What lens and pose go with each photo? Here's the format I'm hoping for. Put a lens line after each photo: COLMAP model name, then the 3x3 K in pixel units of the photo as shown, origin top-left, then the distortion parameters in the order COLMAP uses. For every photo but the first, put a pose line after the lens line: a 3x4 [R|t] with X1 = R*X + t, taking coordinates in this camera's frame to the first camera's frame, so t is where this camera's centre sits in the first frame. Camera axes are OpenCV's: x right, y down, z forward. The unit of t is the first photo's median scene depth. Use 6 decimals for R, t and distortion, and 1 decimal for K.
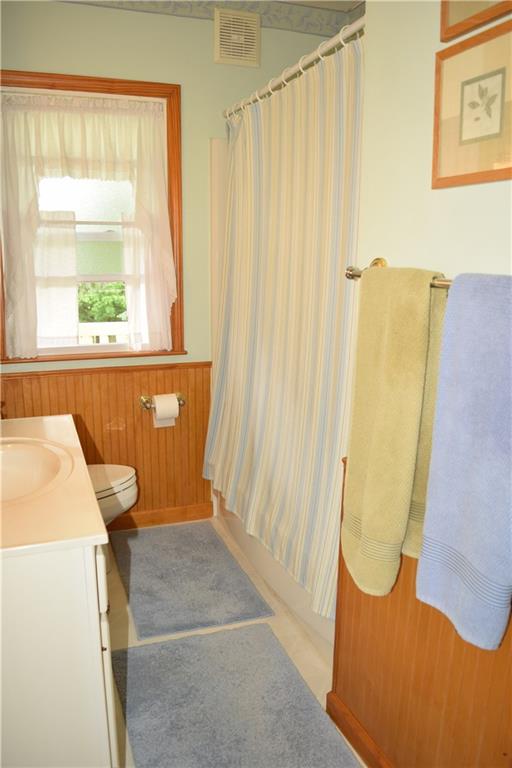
lens RADIAL K [[608.5, 0, 254.5], [0, 608.5, 385.1], [0, 0, 1]] dist [-0.083443, 0.017720]
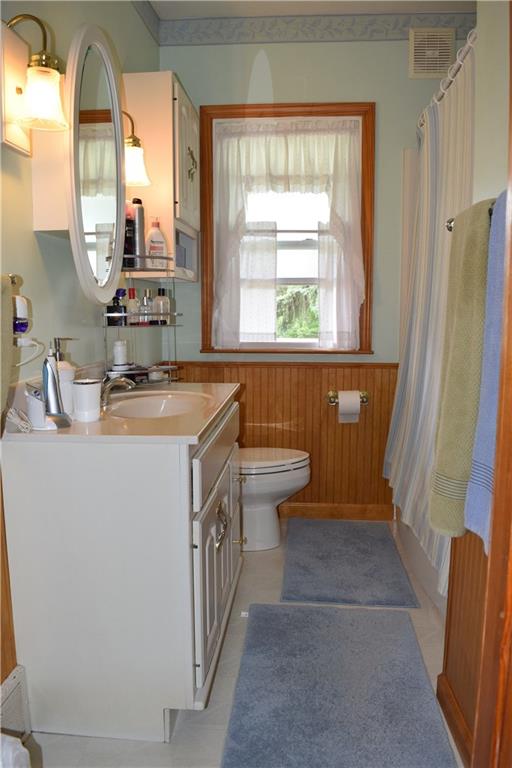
lens RADIAL K [[608.5, 0, 256.8], [0, 608.5, 384.7], [0, 0, 1]] dist [-0.083443, 0.017720]
pose [[0.906726, 0.047417, -0.419047, 0.157717], [-0.083370, 0.994203, -0.067897, 0.096016], [0.413398, 0.096500, 0.905423, -0.017728]]
